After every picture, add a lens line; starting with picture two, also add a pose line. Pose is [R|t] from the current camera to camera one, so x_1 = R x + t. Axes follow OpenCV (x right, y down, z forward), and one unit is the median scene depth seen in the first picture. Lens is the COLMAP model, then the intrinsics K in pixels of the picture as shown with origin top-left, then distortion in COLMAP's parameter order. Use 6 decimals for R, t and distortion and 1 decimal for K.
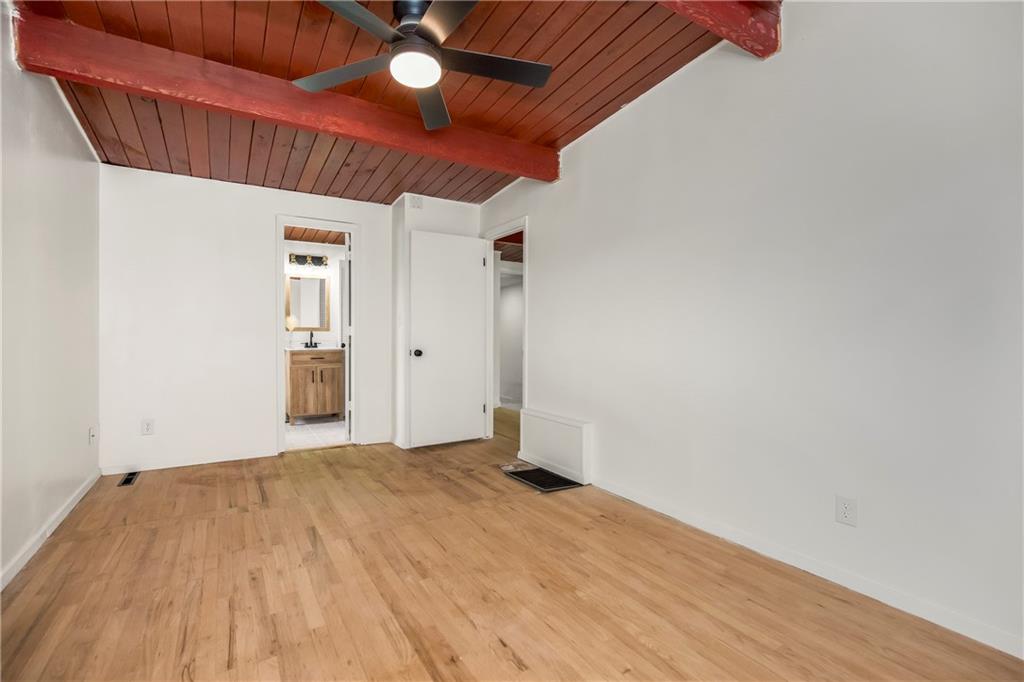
lens RADIAL K [[482.9, 0, 518.1], [0, 482.9, 336.4], [0, 0, 1]] dist [-0.003336, 0.000909]
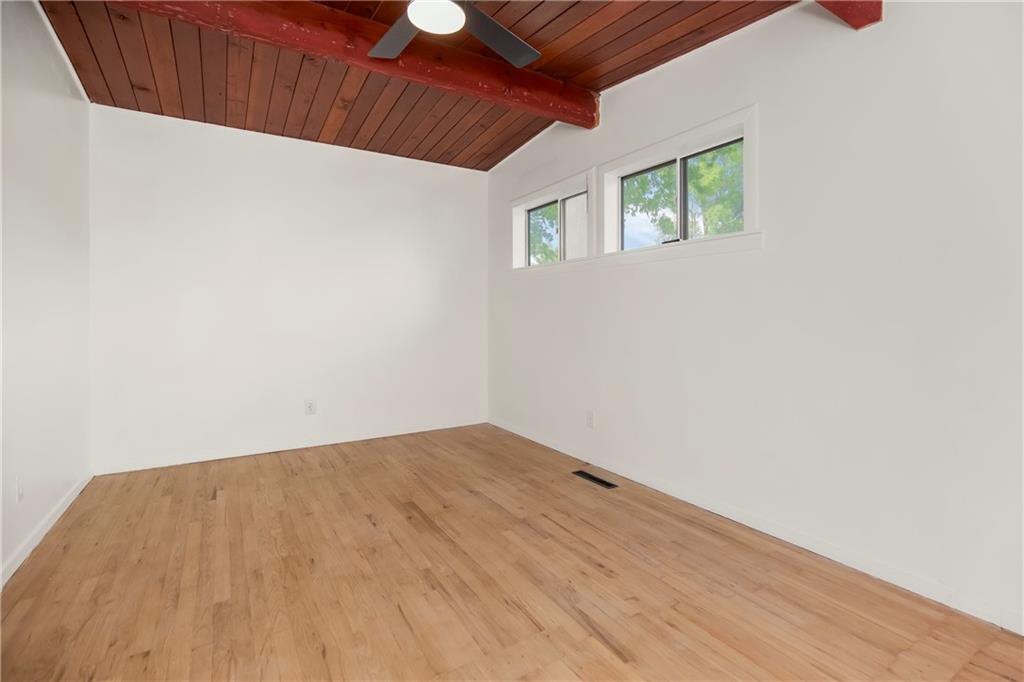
lens RADIAL K [[475.1, 0, 509.8], [0, 475.1, 314.1], [0, 0, 1]] dist [-0.013324, -0.000116]
pose [[-0.999744, -0.000714, 0.022599, -0.349058], [-0.000684, 0.999999, 0.001312, -0.007946], [-0.022600, 0.001296, -0.999744, 1.780737]]
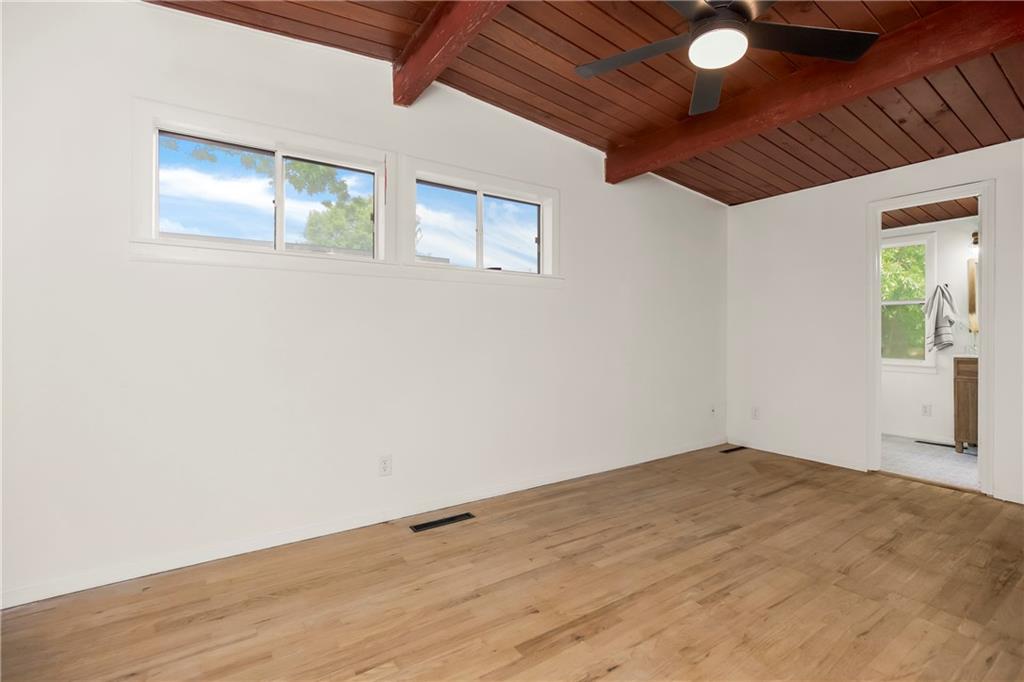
lens RADIAL K [[482.9, 0, 518.1], [0, 482.9, 336.4], [0, 0, 1]] dist [-0.003336, 0.000909]
pose [[0.038251, 0.006587, -0.999246, 0.653112], [-0.007161, 0.999954, 0.006318, -0.010788], [0.999243, 0.006914, 0.038296, 0.565919]]
